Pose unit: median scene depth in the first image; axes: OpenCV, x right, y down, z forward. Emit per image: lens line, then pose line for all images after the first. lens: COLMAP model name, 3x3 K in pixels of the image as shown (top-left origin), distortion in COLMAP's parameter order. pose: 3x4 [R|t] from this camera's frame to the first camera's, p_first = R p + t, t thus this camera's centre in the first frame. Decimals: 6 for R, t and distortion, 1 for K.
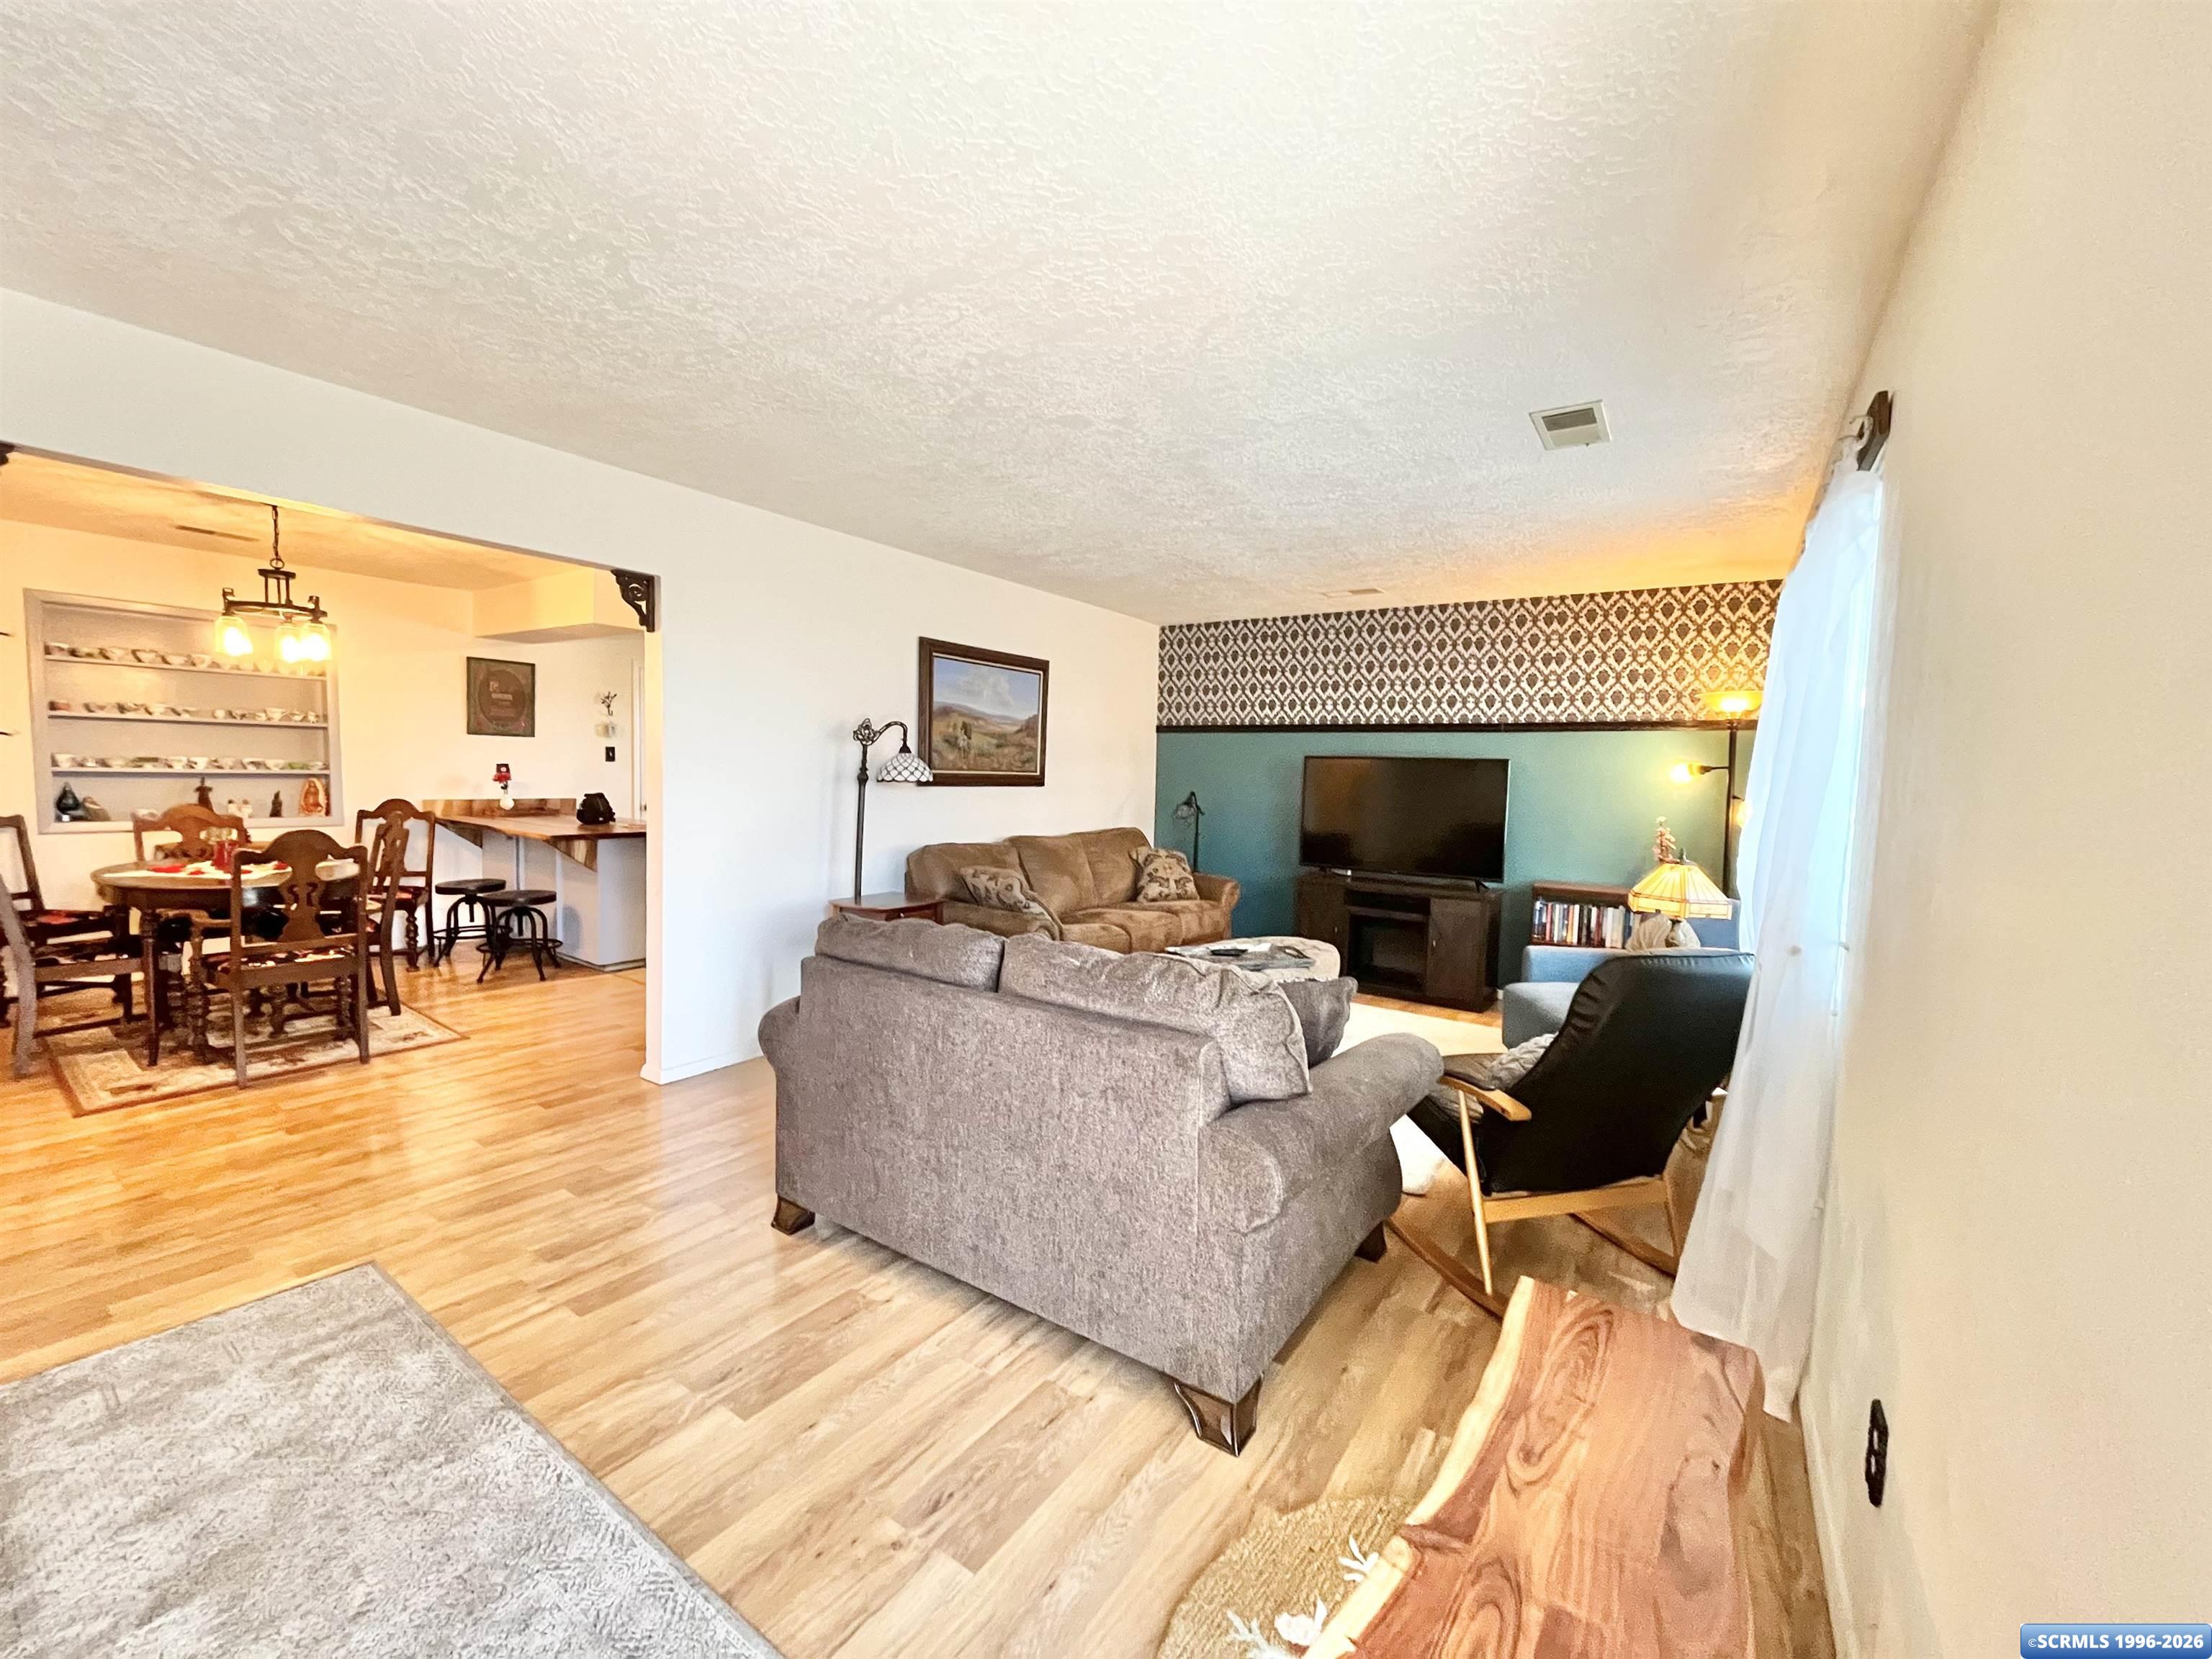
lens RADIAL K [[891.5, 0, 1100.9], [0, 891.5, 833.9], [0, 0, 1]] dist [-0.005416, -0.000936]
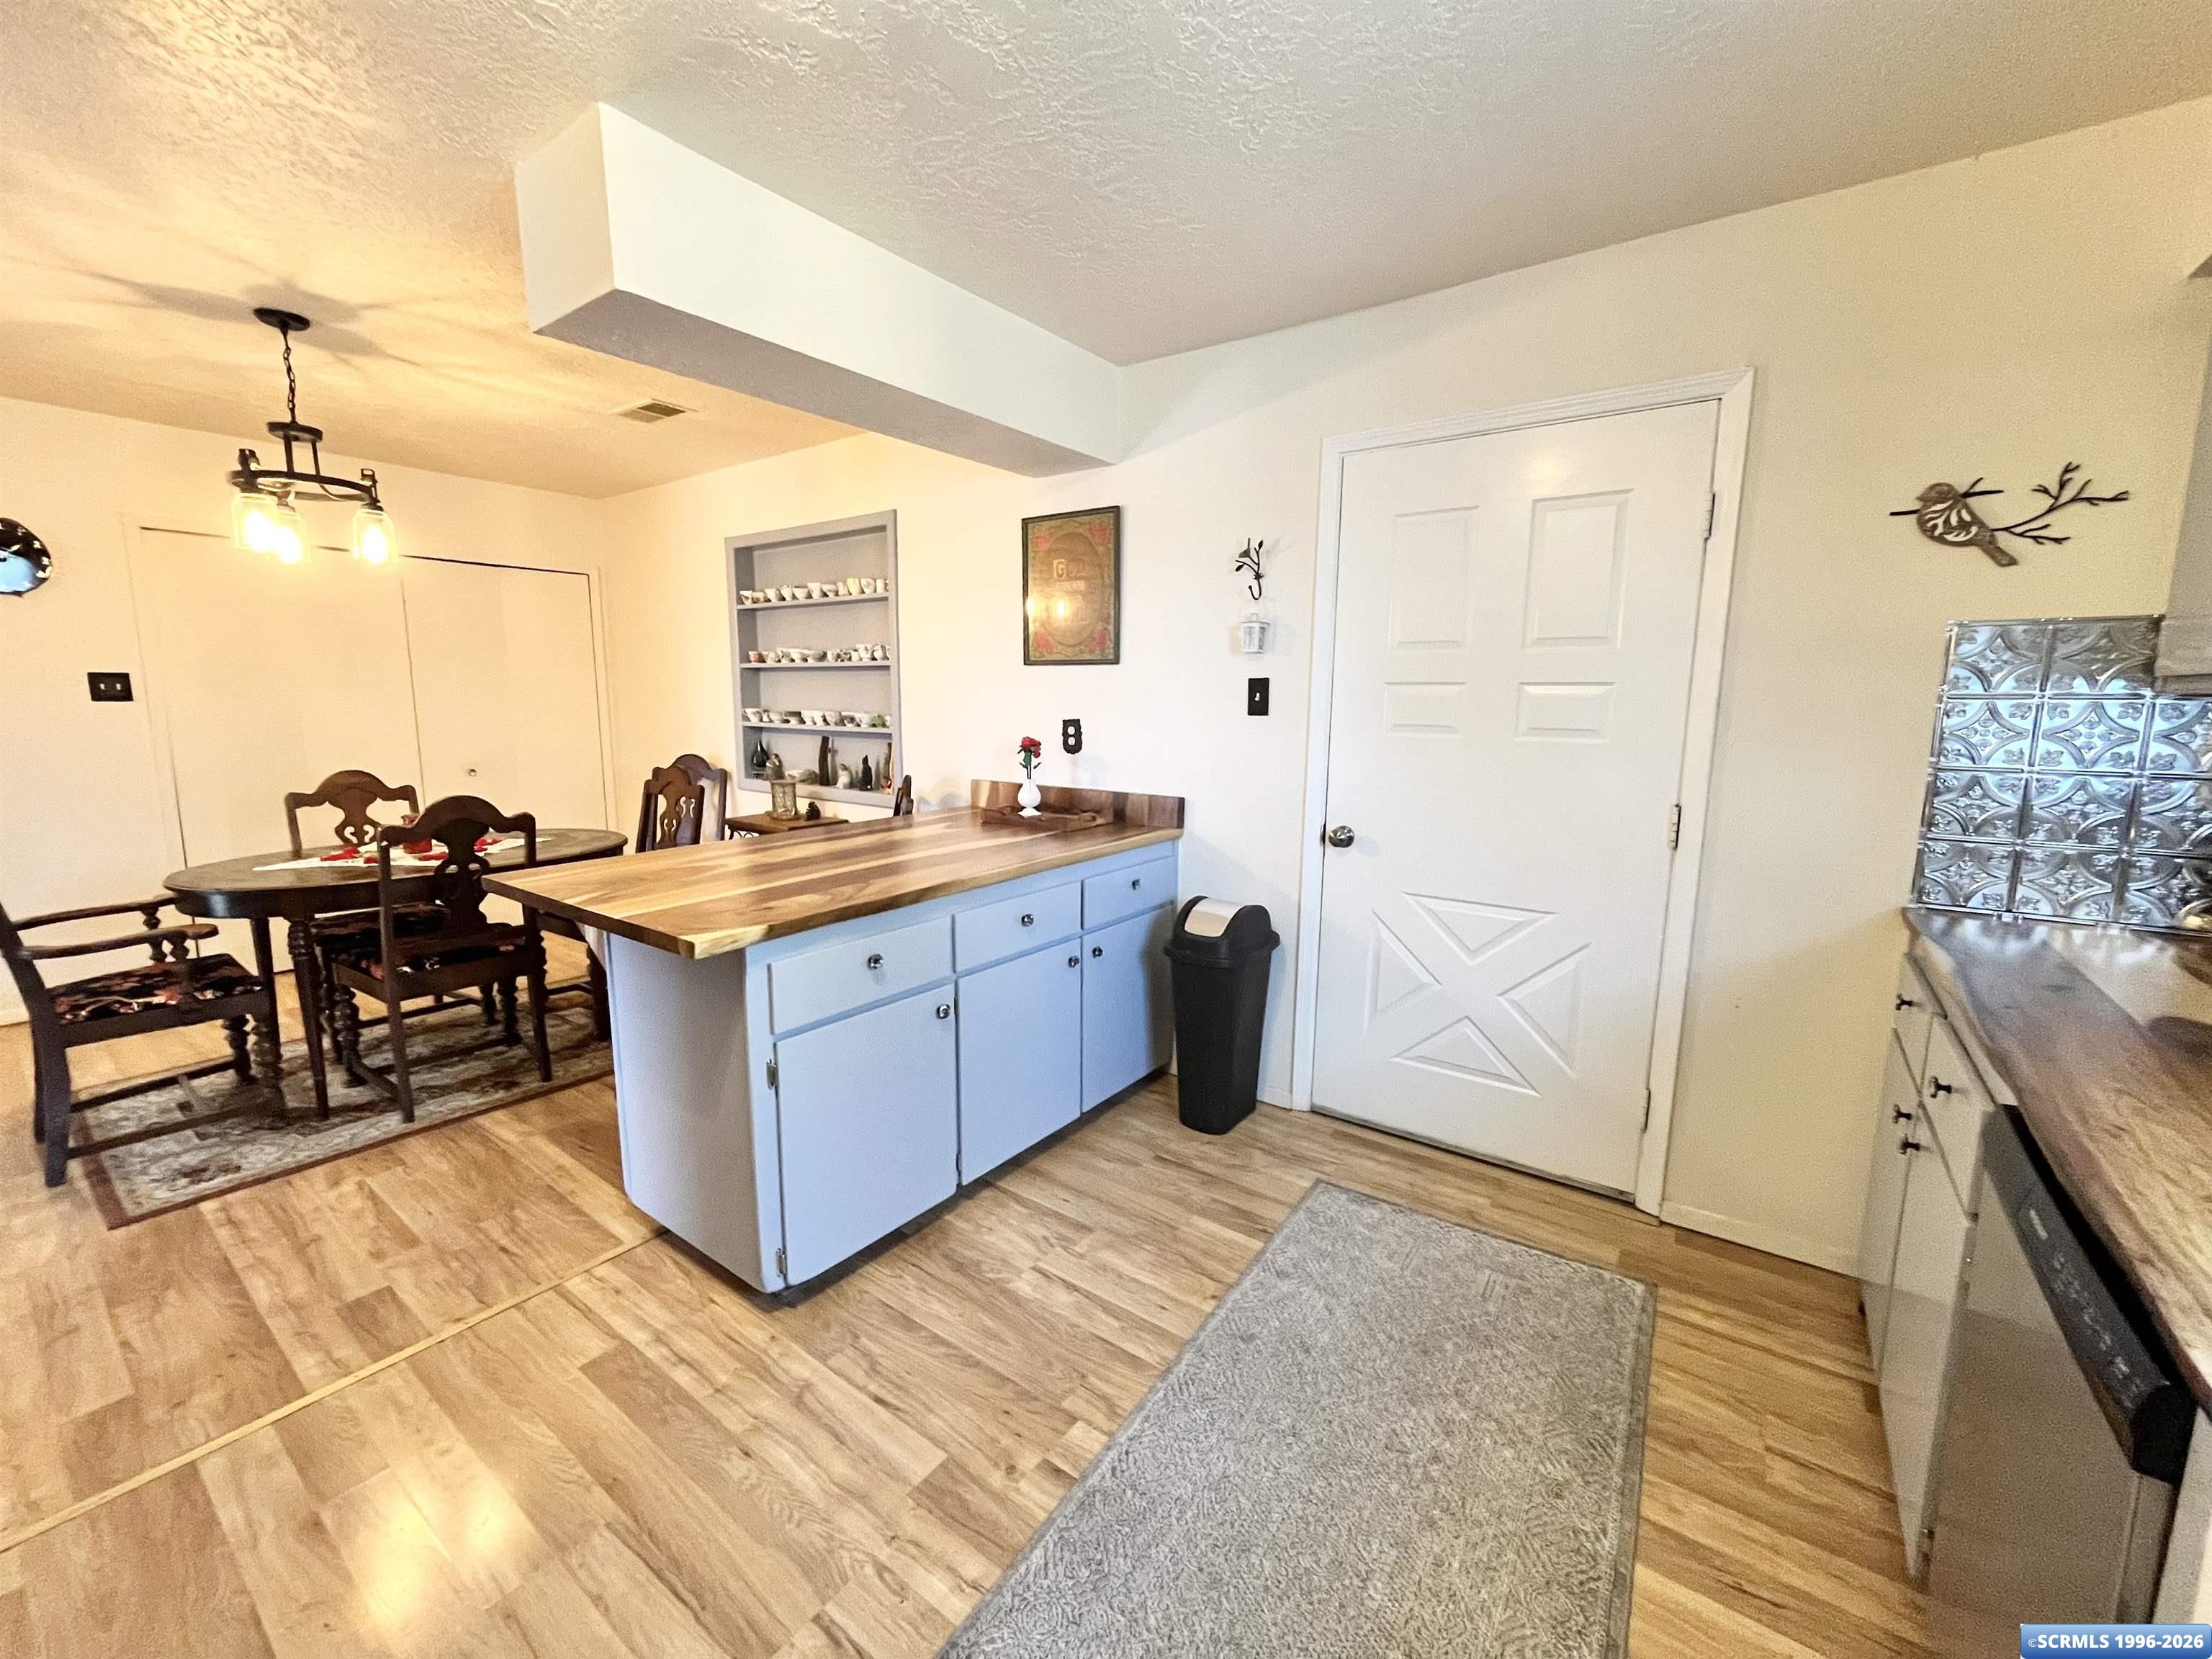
lens RADIAL K [[891.5, 0, 1103.3], [0, 891.5, 833.1], [0, 0, 1]] dist [-0.005416, -0.000936]
pose [[-0.034900, 0.124858, -0.991561, -0.182066], [-0.081876, 0.988473, 0.127351, -0.098986], [0.996031, 0.085629, -0.024275, 1.259053]]
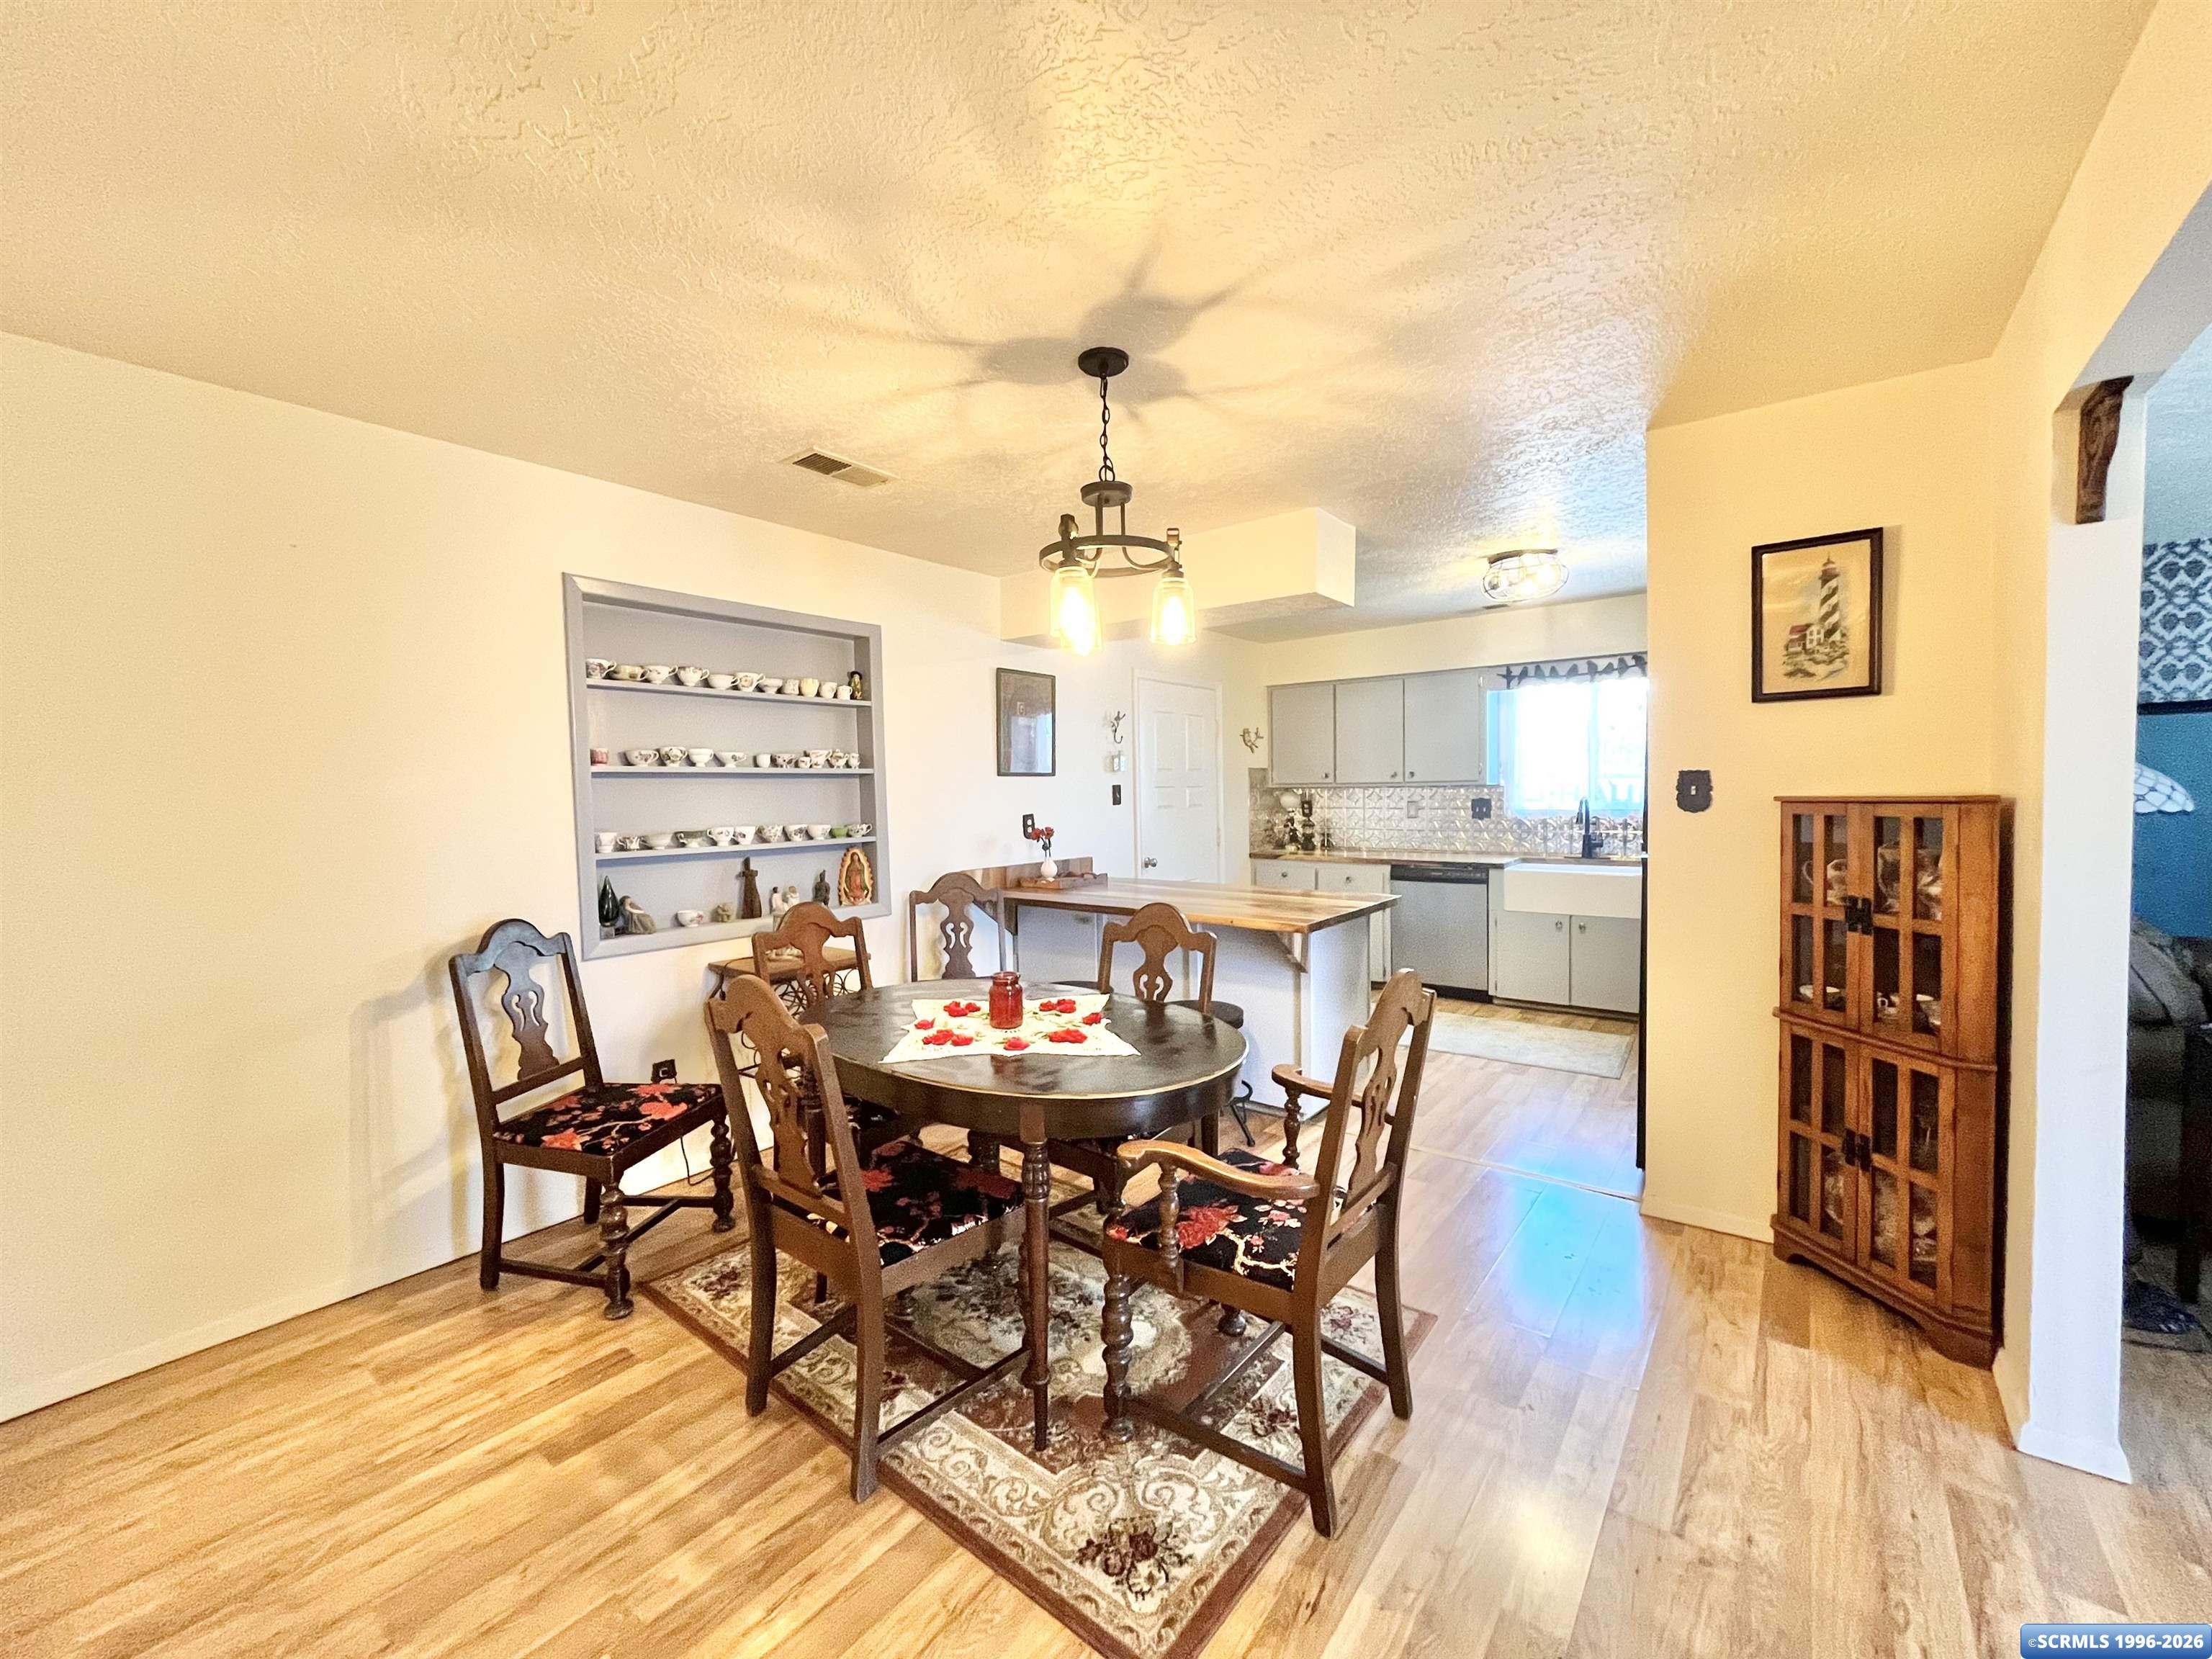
lens RADIAL K [[891.5, 0, 1099.3], [0, 891.5, 830.1], [0, 0, 1]] dist [-0.005416, -0.000936]
pose [[0.996087, -0.048692, -0.073757, -0.682368], [0.046293, 0.998352, -0.033905, -0.047498], [0.075286, 0.030358, 0.996700, 0.338916]]
